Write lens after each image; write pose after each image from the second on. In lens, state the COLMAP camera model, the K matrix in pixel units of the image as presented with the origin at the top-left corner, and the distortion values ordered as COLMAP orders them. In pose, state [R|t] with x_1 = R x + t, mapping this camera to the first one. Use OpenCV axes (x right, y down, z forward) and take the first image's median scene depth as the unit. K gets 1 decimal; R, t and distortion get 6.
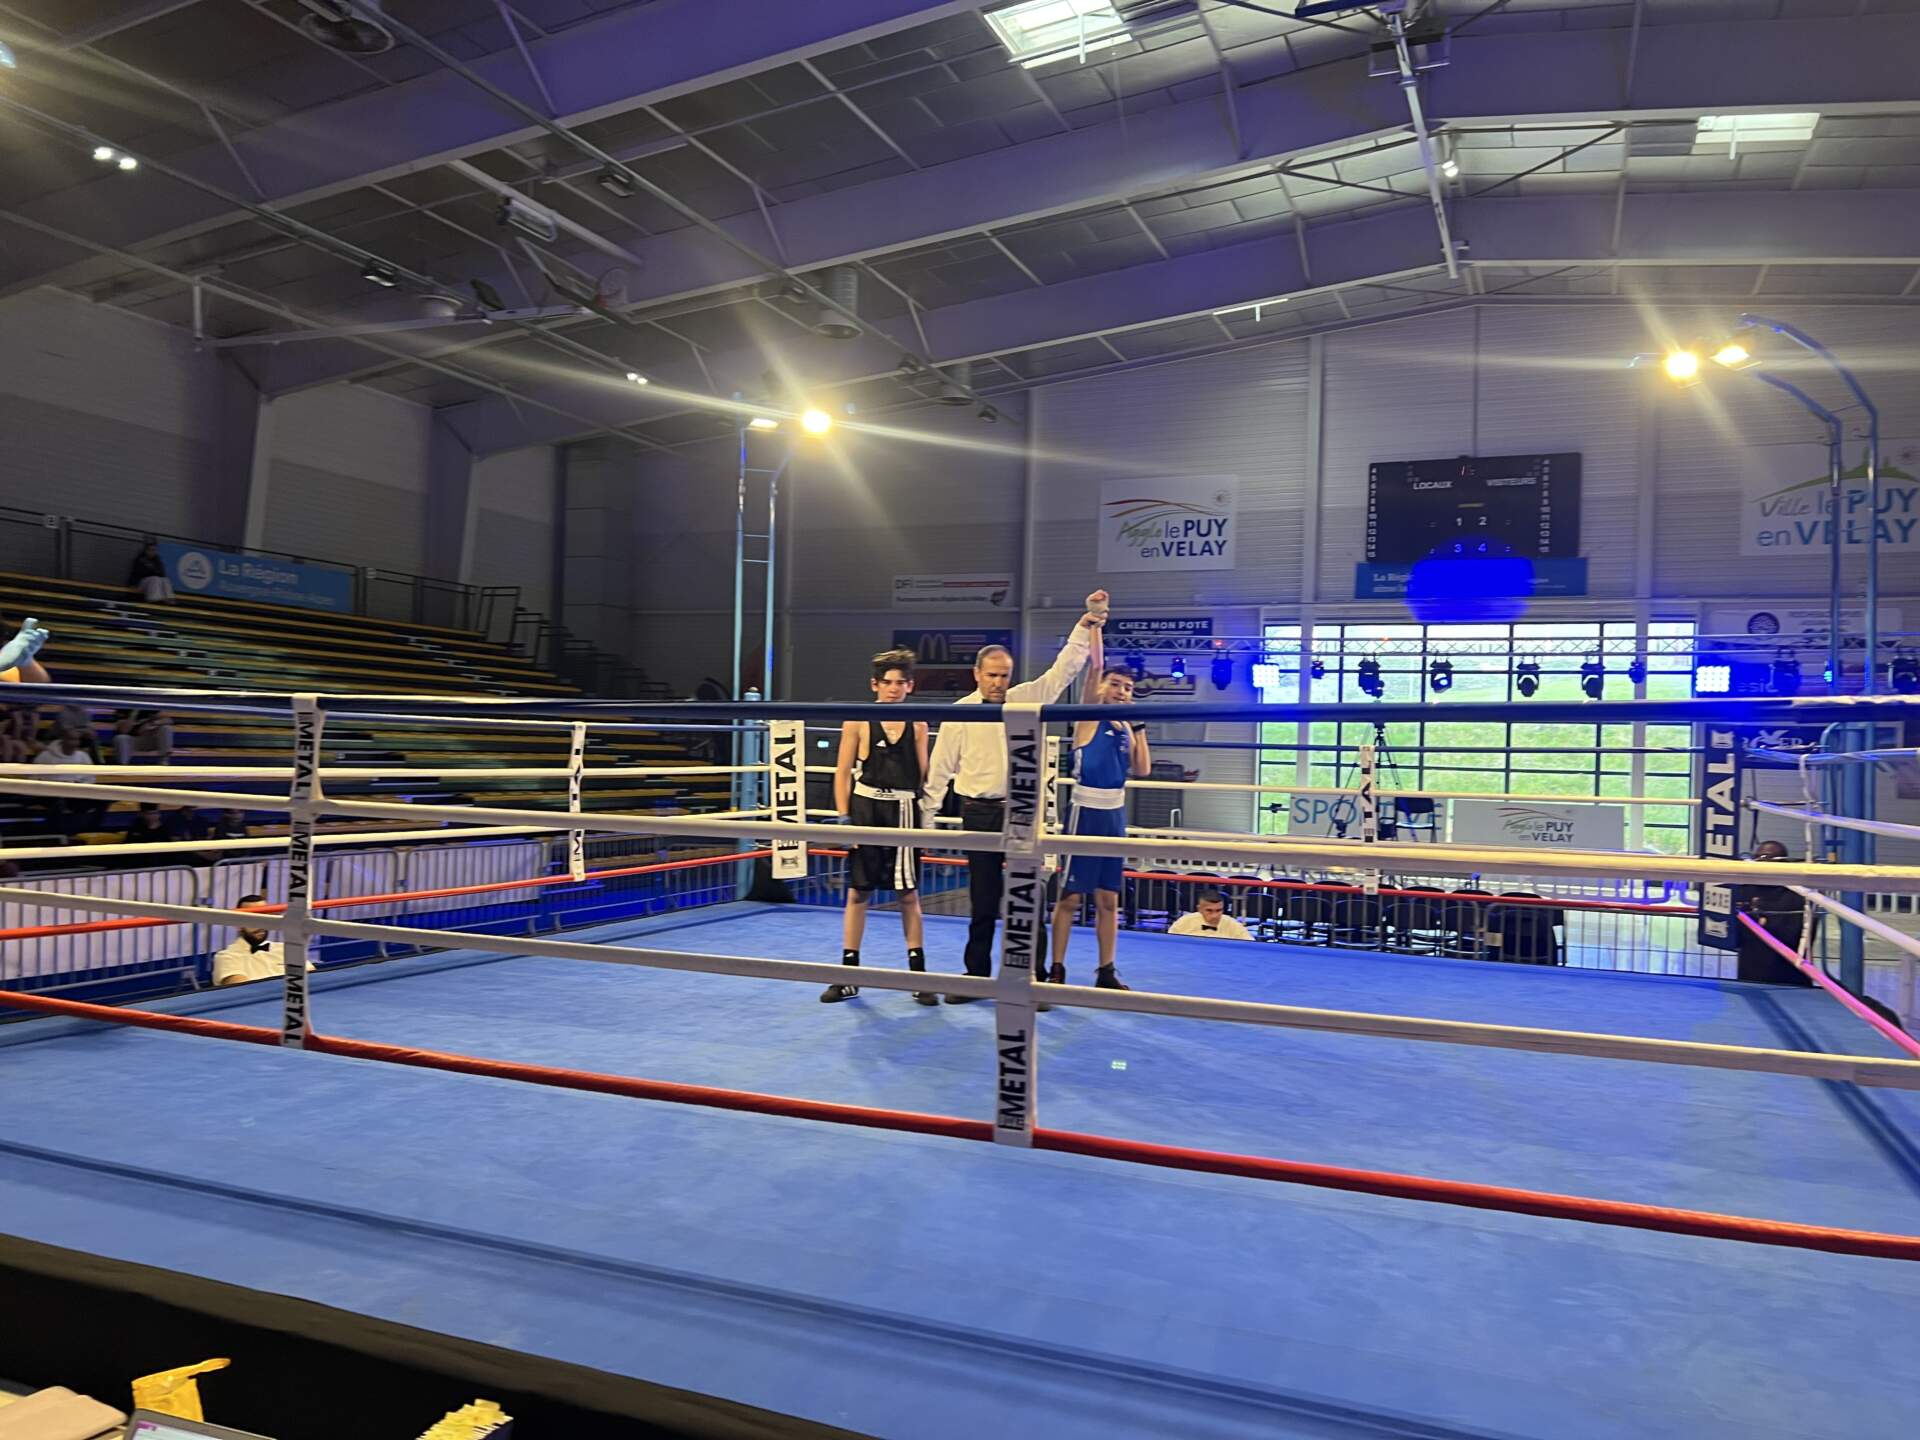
lens RADIAL K [[1447.6, 0, 958.8], [0, 1447.6, 739.7], [0, 0, 1]] dist [0.058443, -0.067059]
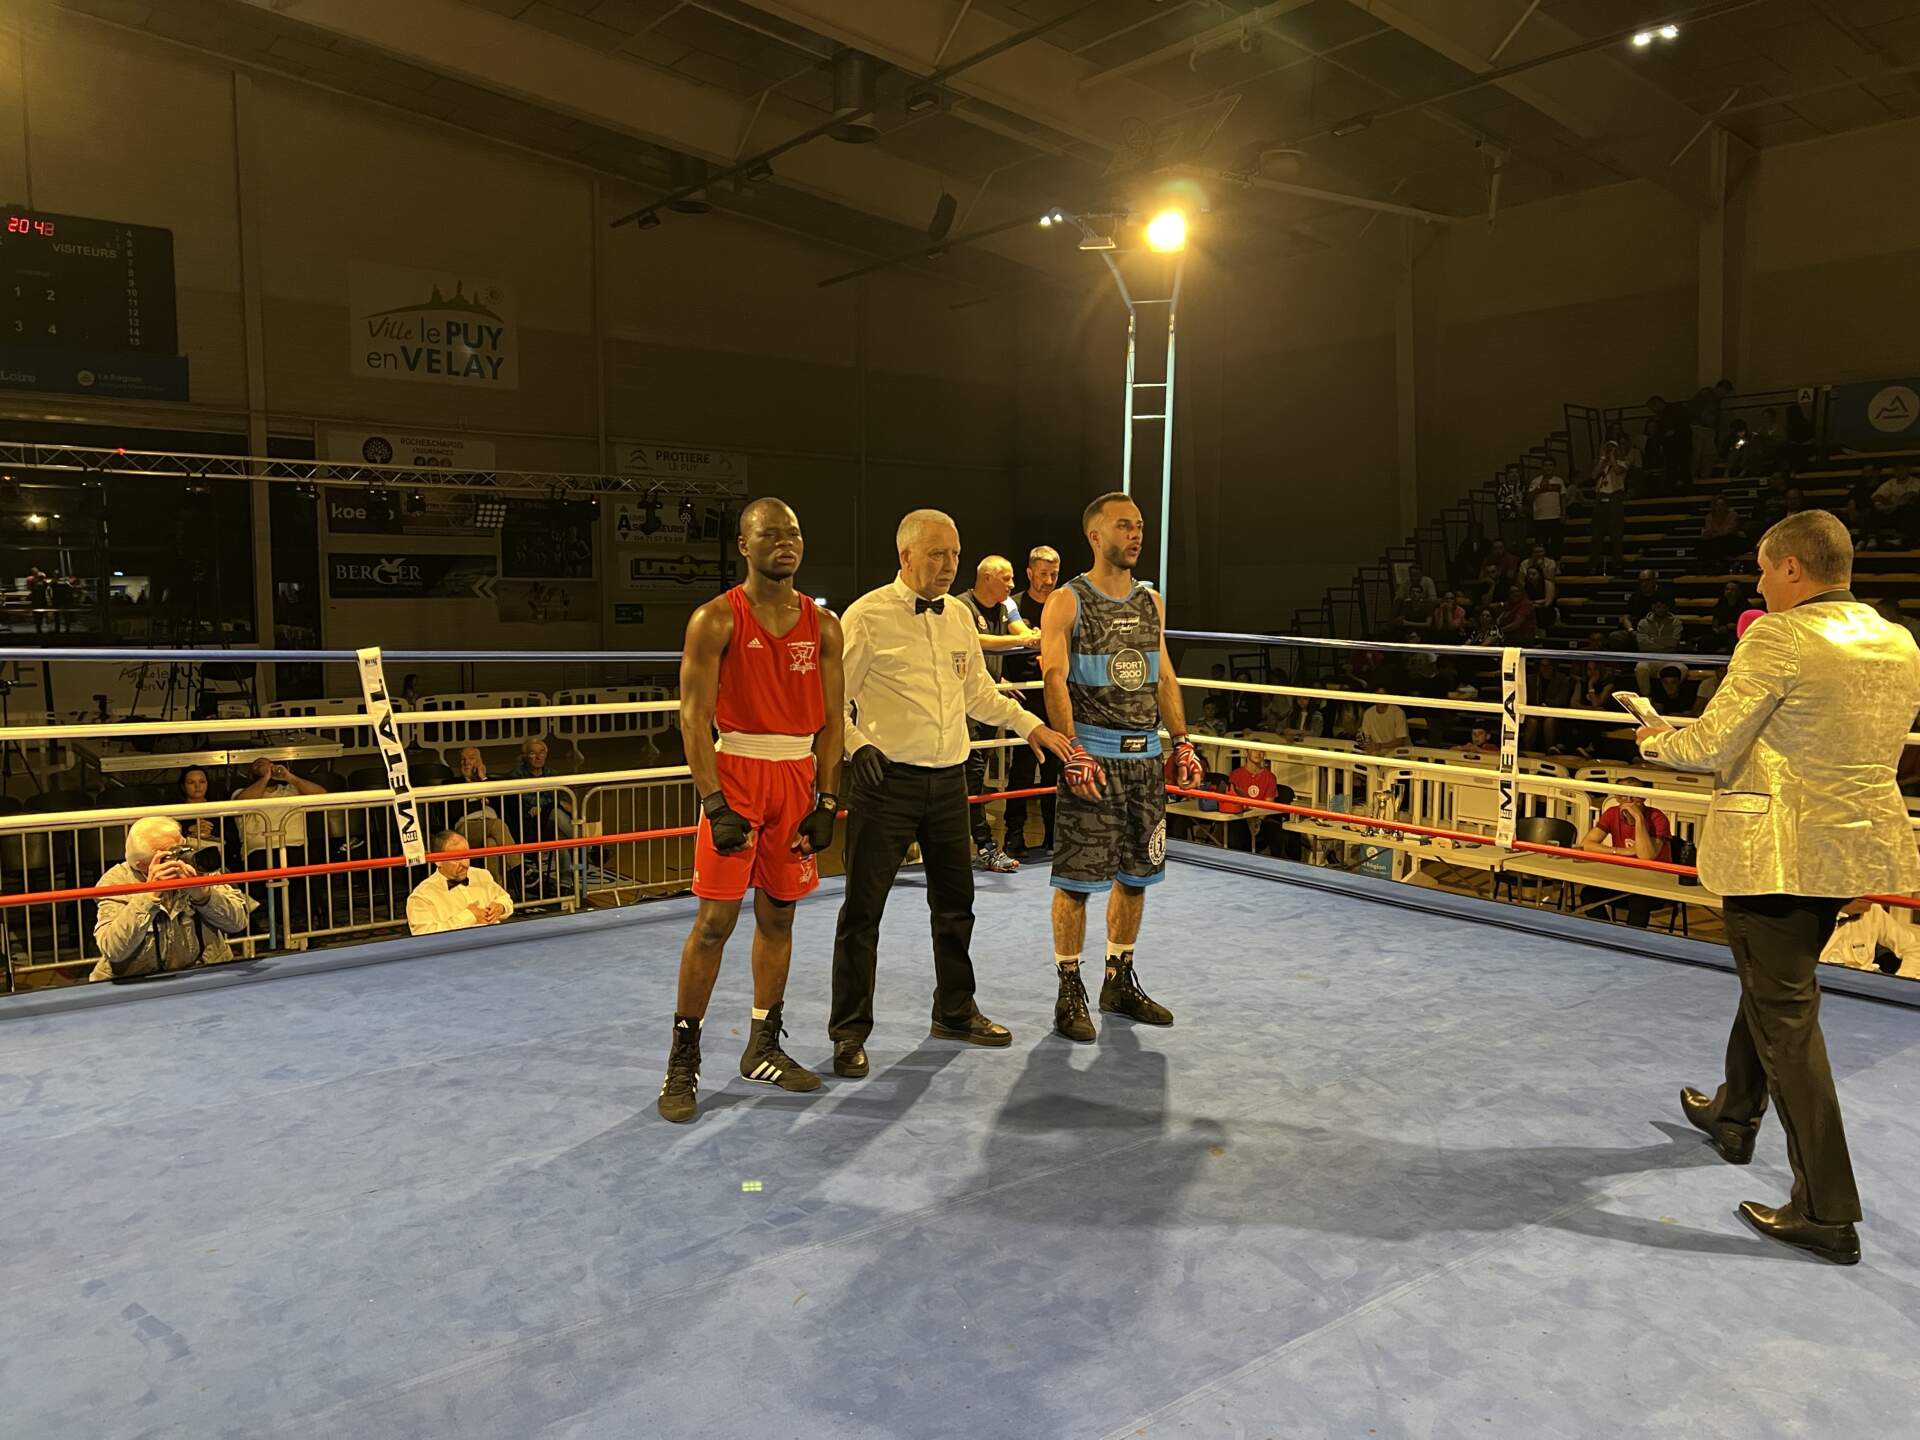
lens RADIAL K [[1447.6, 0, 965.5], [0, 1447.6, 720.8], [0, 0, 1]] dist [0.058443, -0.067059]
pose [[0.476240, -0.106397, 0.872855, -0.161954], [0.001488, 0.992749, 0.120200, -0.018151], [-0.879314, -0.055945, 0.472945, 0.218600]]
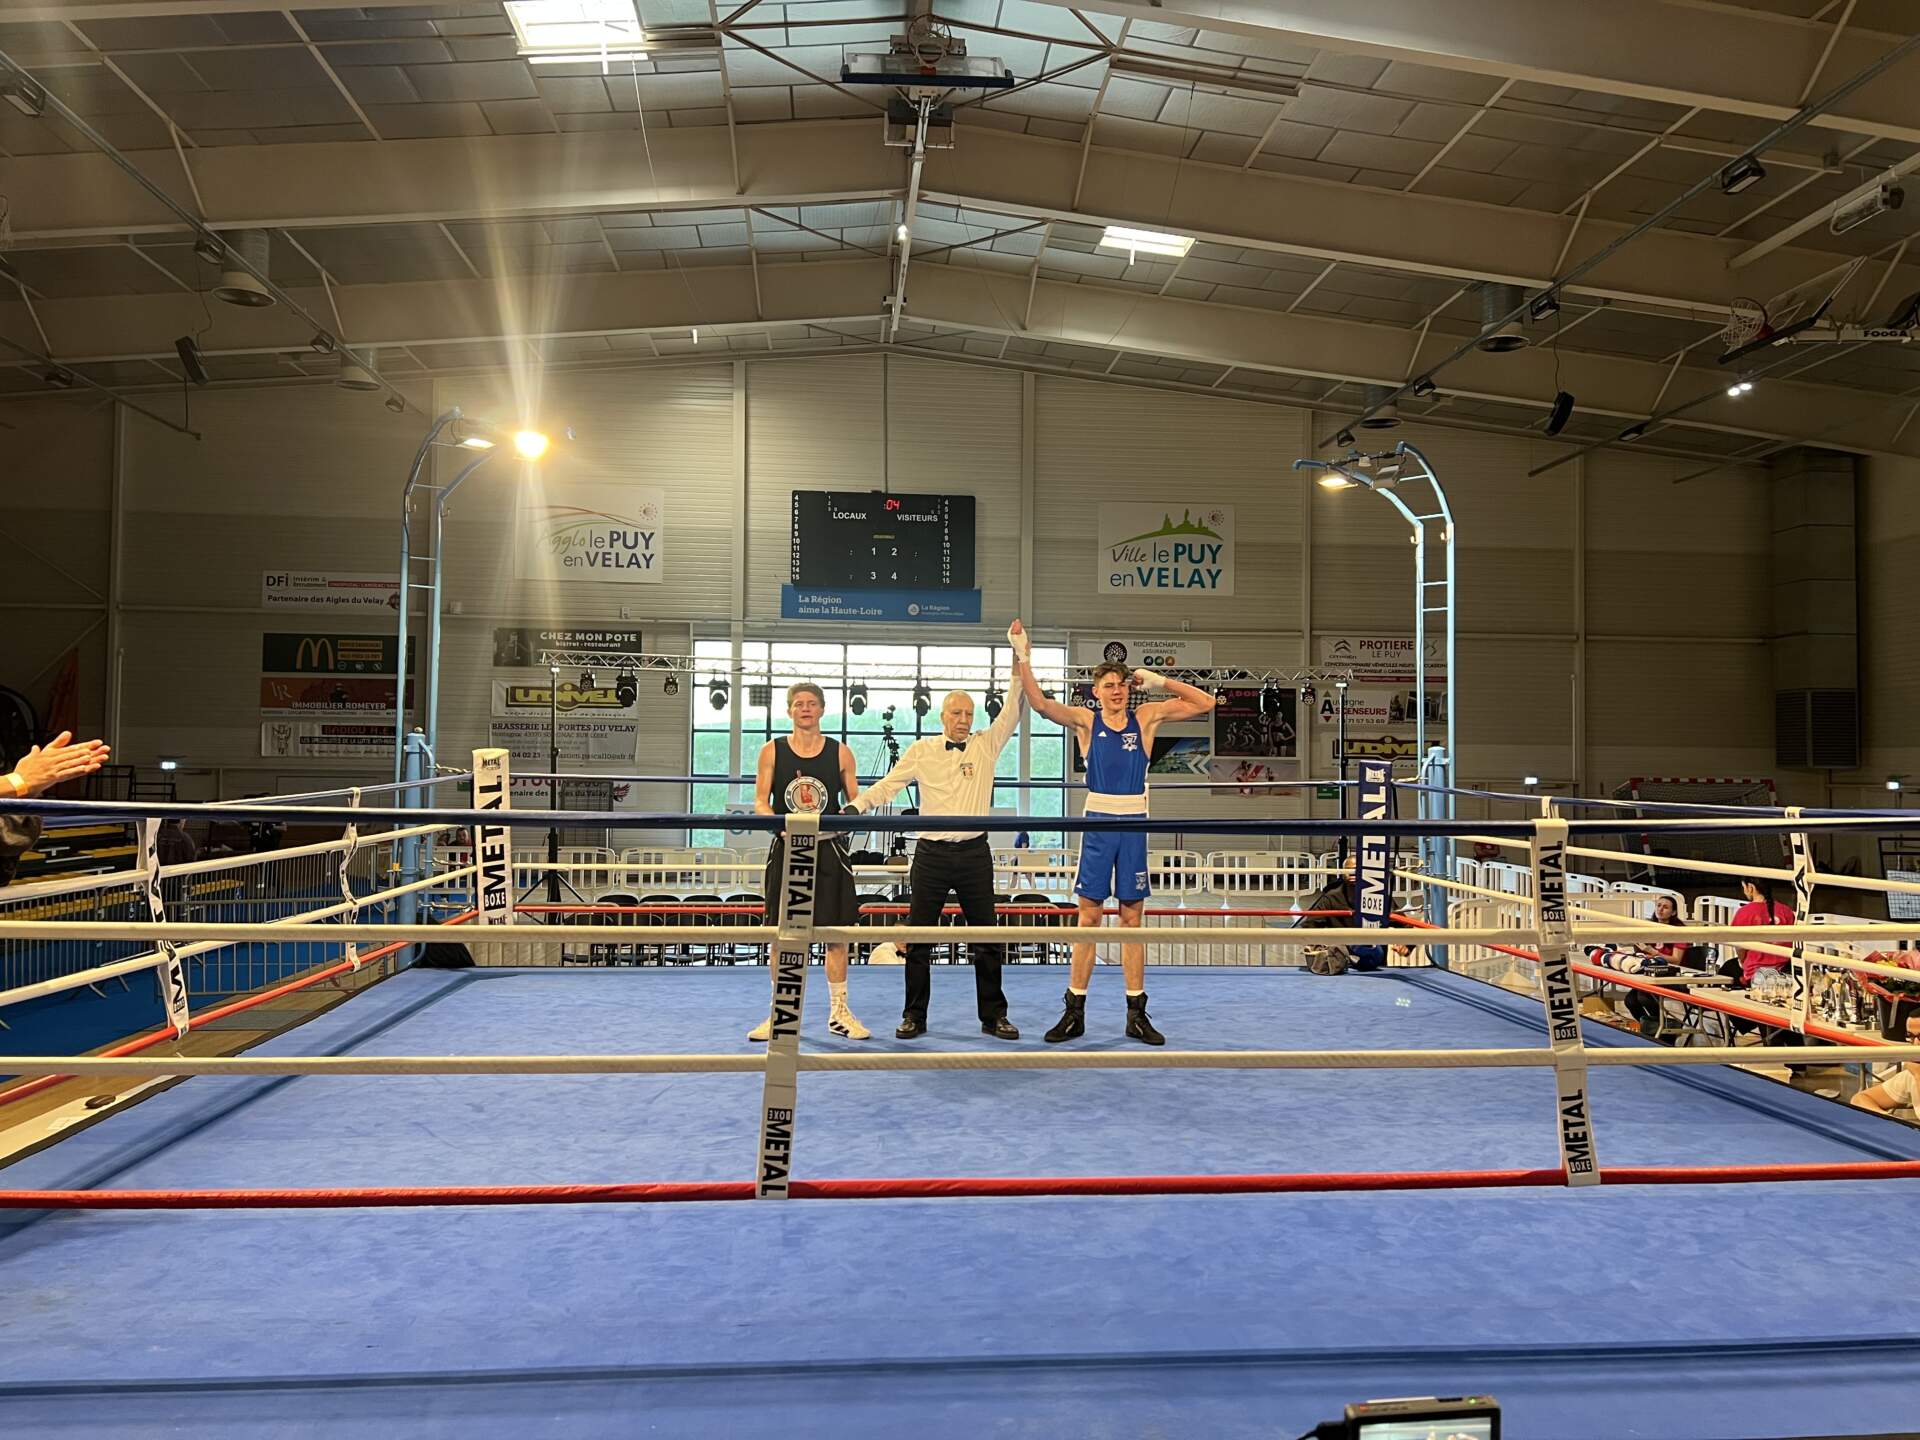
lens RADIAL K [[1447.6, 0, 970.2], [0, 1447.6, 724.1], [0, 0, 1]] dist [0.058443, -0.067059]
pose [[0.880756, -0.005896, 0.473534, -0.135772], [0.010841, 0.999911, -0.007714, -0.014064], [-0.473447, 0.011928, 0.880742, 0.022532]]
